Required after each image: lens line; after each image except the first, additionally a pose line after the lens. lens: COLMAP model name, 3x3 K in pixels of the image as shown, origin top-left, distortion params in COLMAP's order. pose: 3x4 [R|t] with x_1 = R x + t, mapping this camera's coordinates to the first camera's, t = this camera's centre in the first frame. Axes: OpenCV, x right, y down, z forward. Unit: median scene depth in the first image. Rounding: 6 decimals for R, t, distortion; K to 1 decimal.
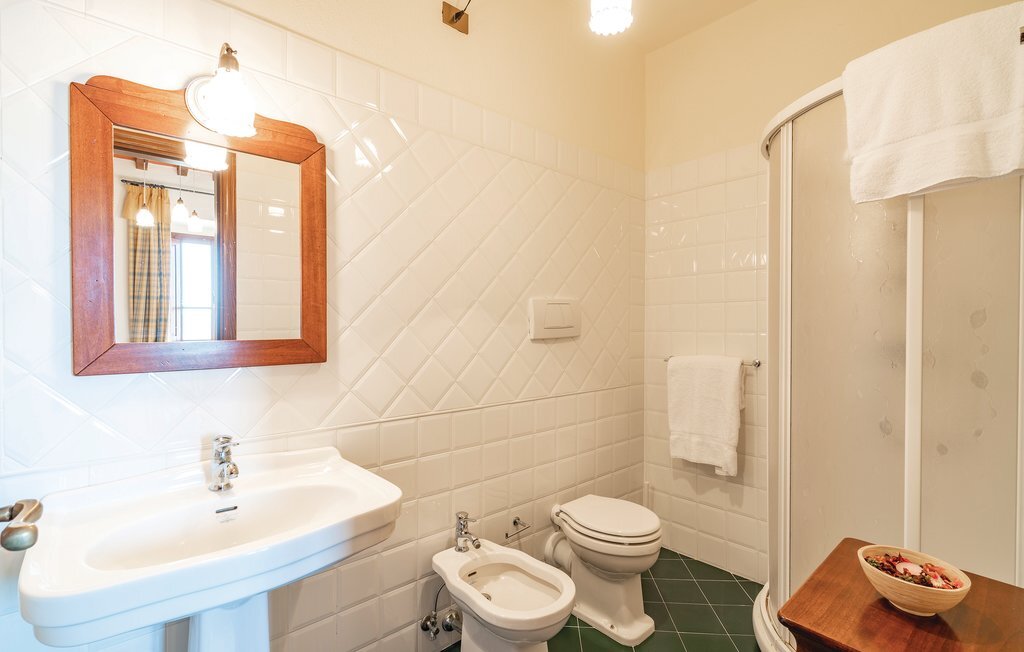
lens RADIAL K [[467.7, 0, 509.9], [0, 467.7, 324.9], [0, 0, 1]] dist [-0.002742, -0.000251]
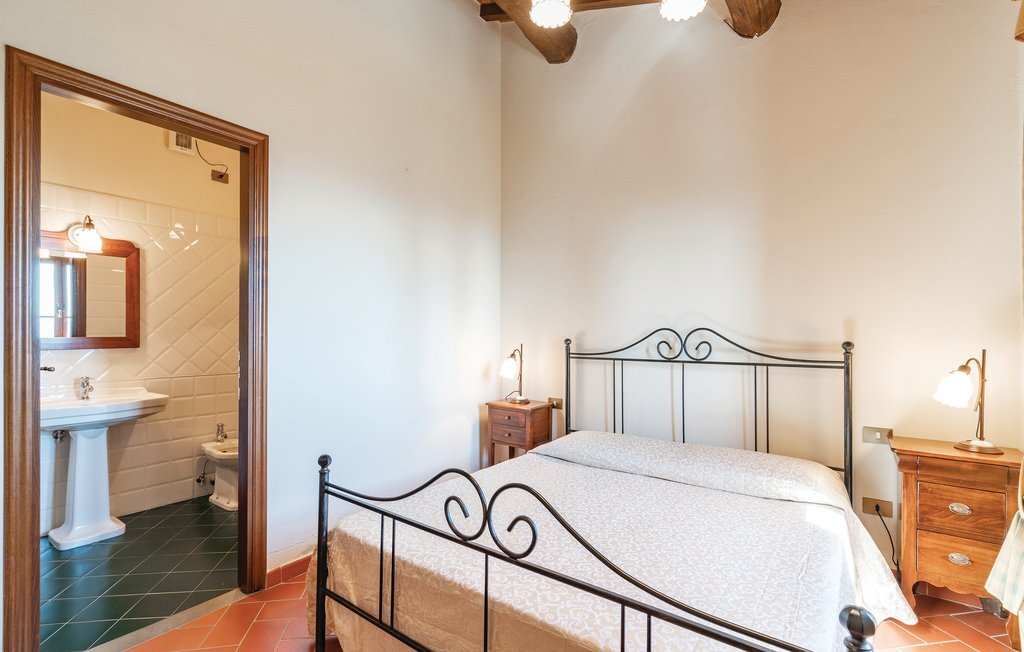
lens RADIAL K [[467.7, 0, 514.8], [0, 467.7, 333.2], [0, 0, 1]] dist [-0.002742, -0.000251]
pose [[0.974503, 0.014761, 0.223886, 0.823064], [-0.017811, 0.999774, 0.011609, -0.044085], [-0.223664, -0.015300, 0.974546, -1.508416]]
